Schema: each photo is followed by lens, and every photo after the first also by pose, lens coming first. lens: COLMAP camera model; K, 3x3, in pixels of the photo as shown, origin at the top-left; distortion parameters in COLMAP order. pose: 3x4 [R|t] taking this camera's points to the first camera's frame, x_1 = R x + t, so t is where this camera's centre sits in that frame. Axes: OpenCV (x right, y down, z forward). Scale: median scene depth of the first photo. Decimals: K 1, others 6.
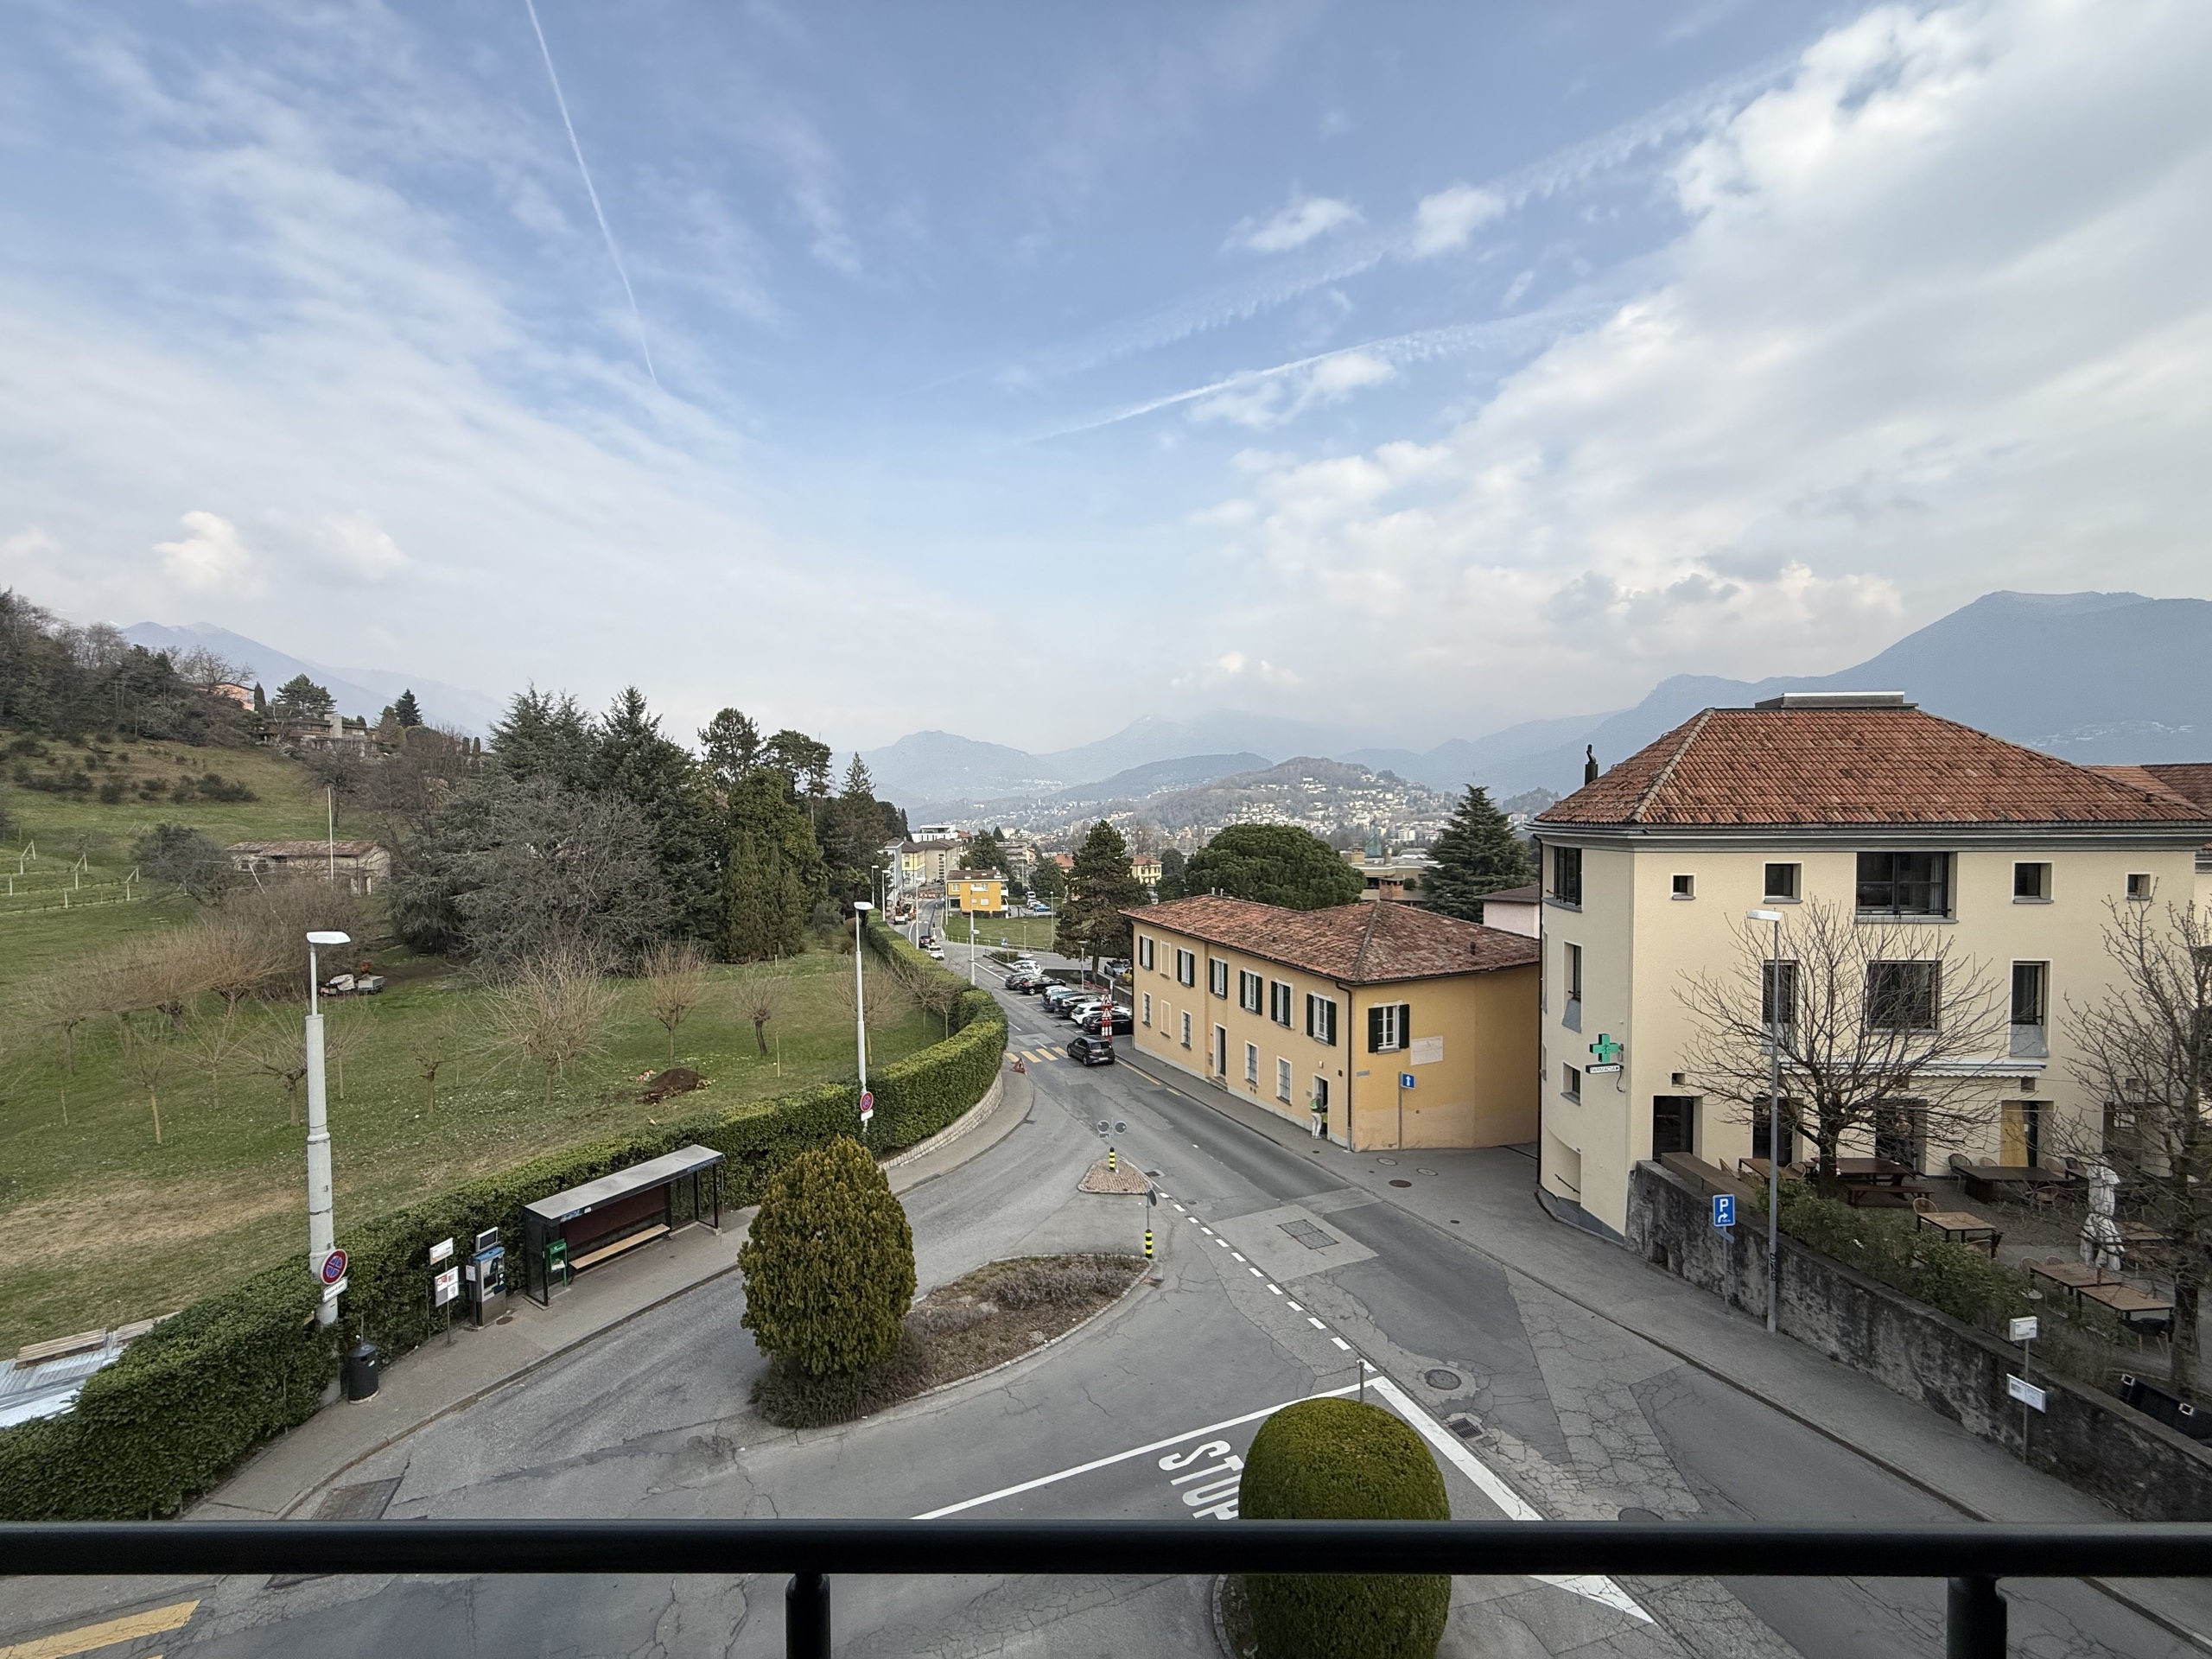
lens RADIAL K [[877.1, 0, 1104.5], [0, 877.1, 831.3], [0, 0, 1]] dist [-0.000189, 0.000259]
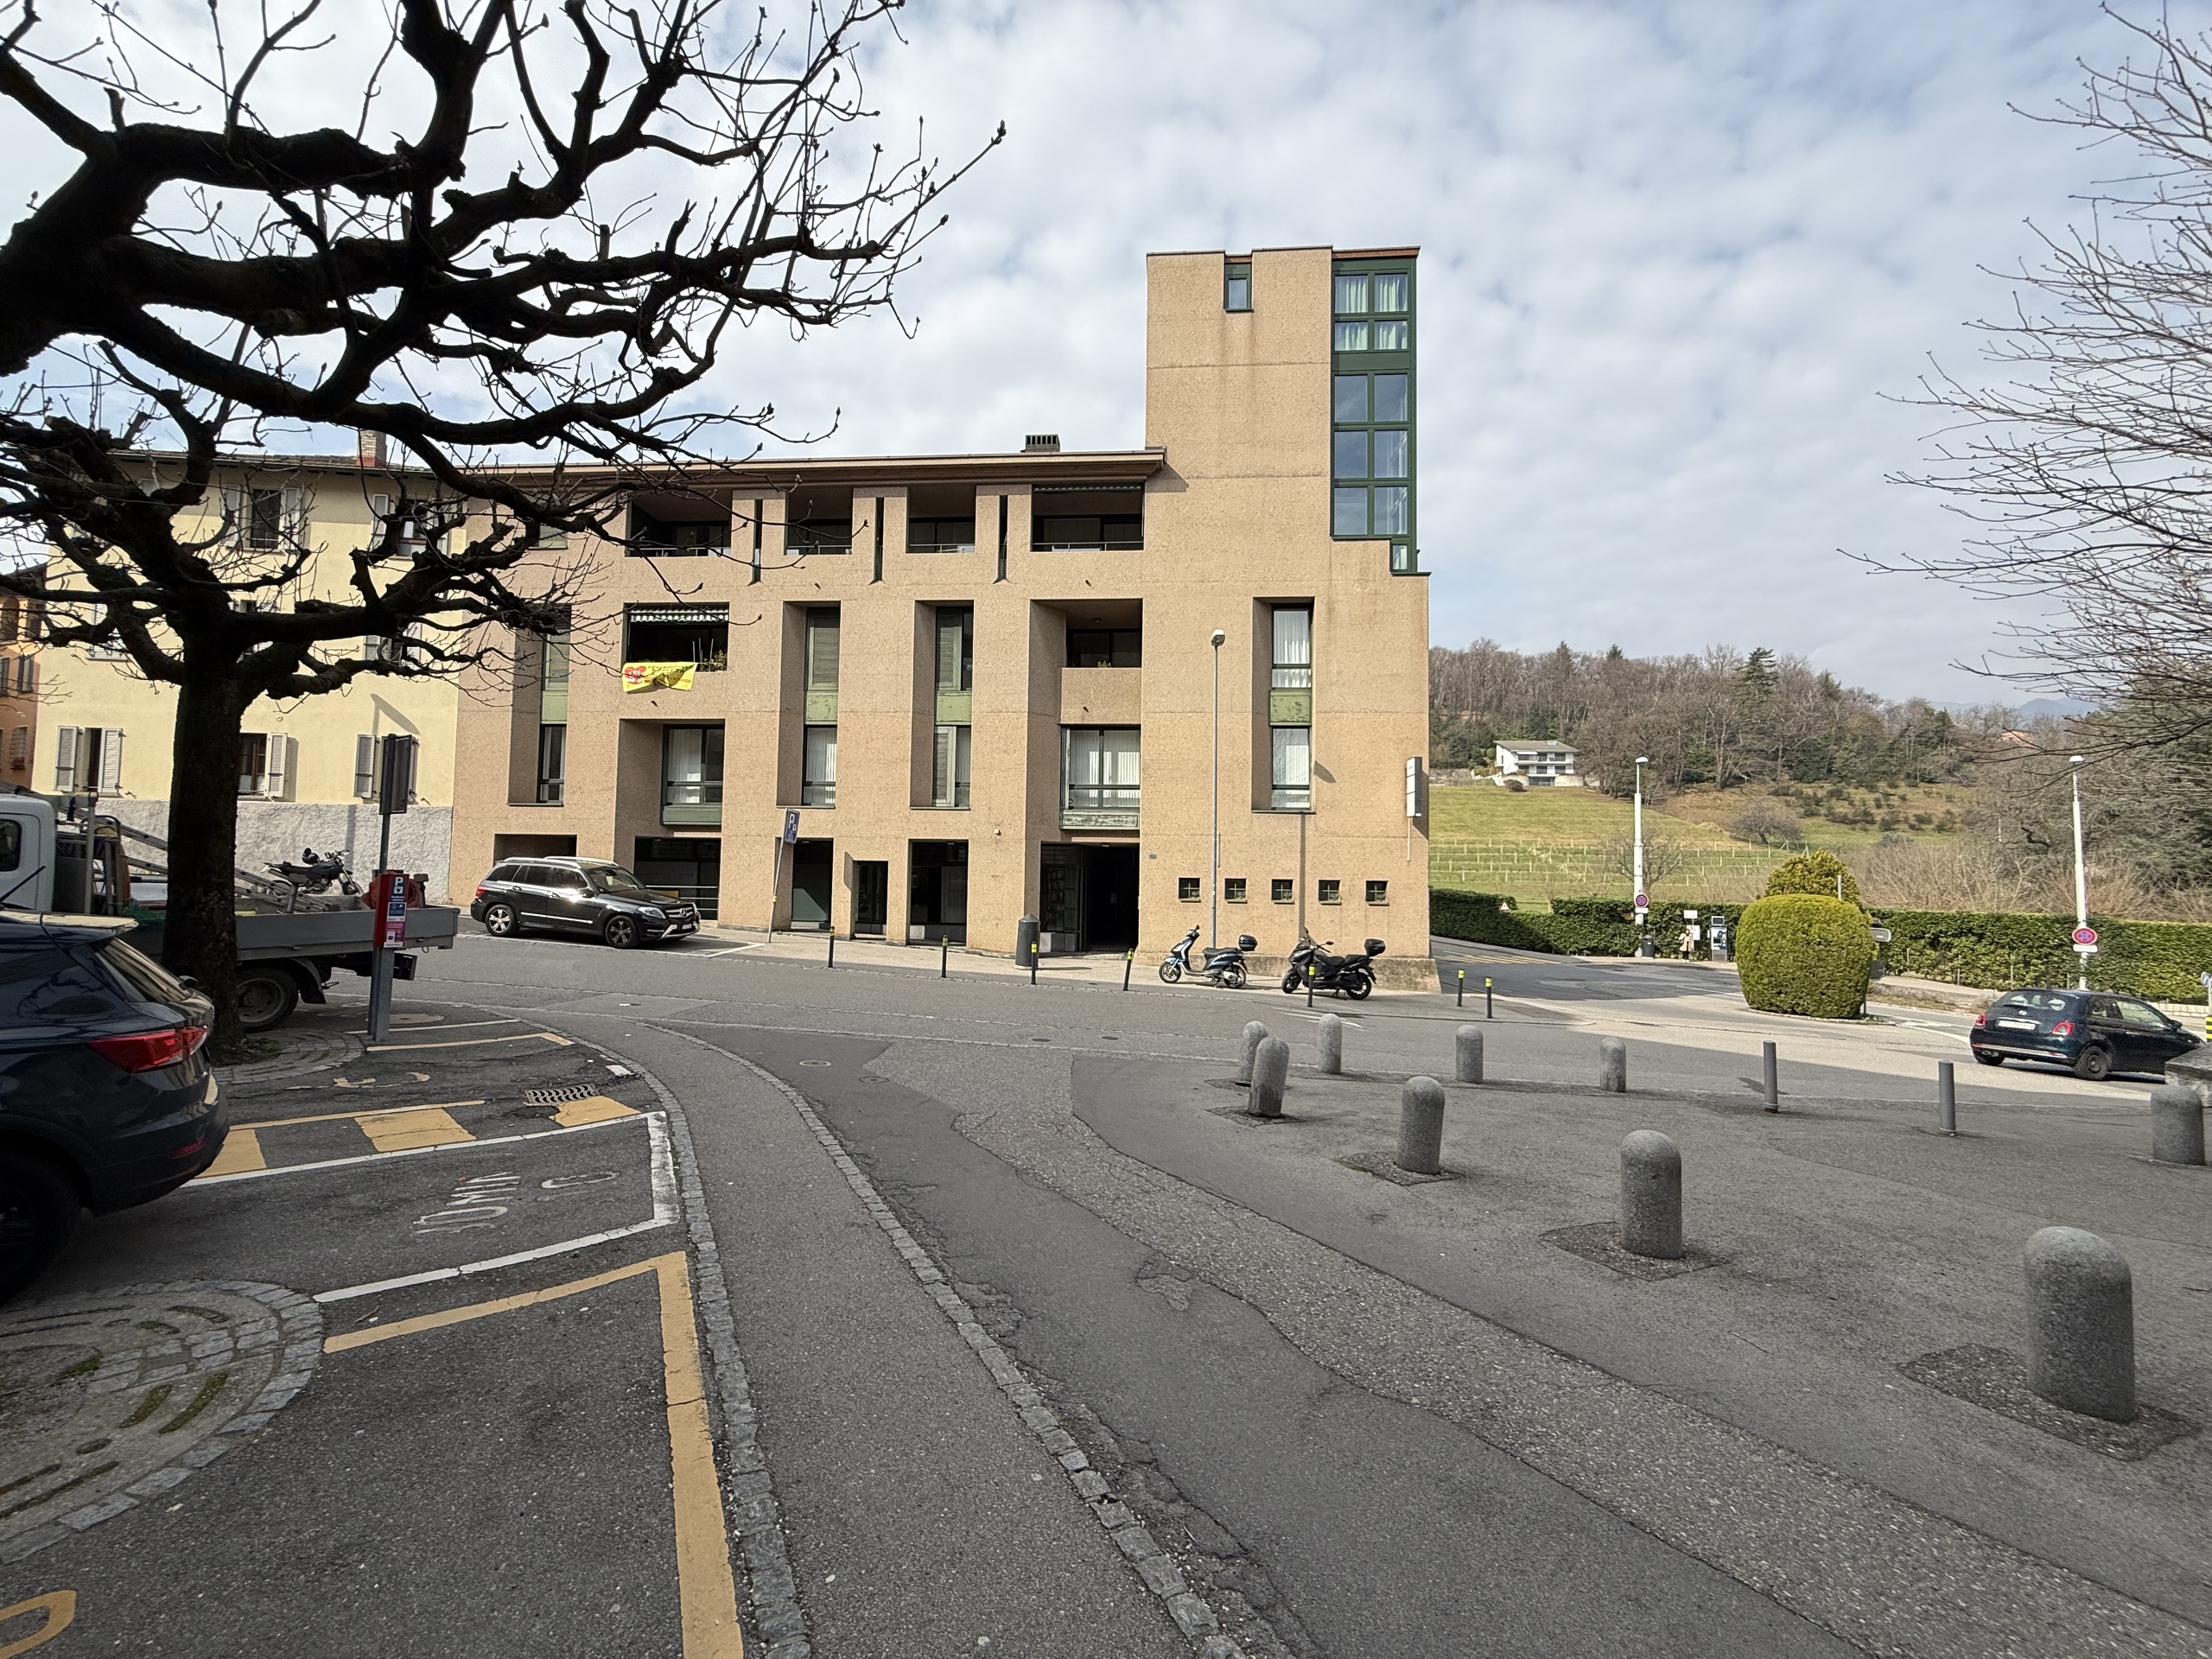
lens RADIAL K [[877.1, 0, 1106.1], [0, 877.1, 828.5], [0, 0, 1]] dist [-0.000189, 0.000259]
pose [[-0.065733, -0.038888, -0.997079, 0.158461], [-0.045021, 0.998338, -0.035969, 0.046478], [0.996821, 0.042525, -0.067374, -0.027572]]
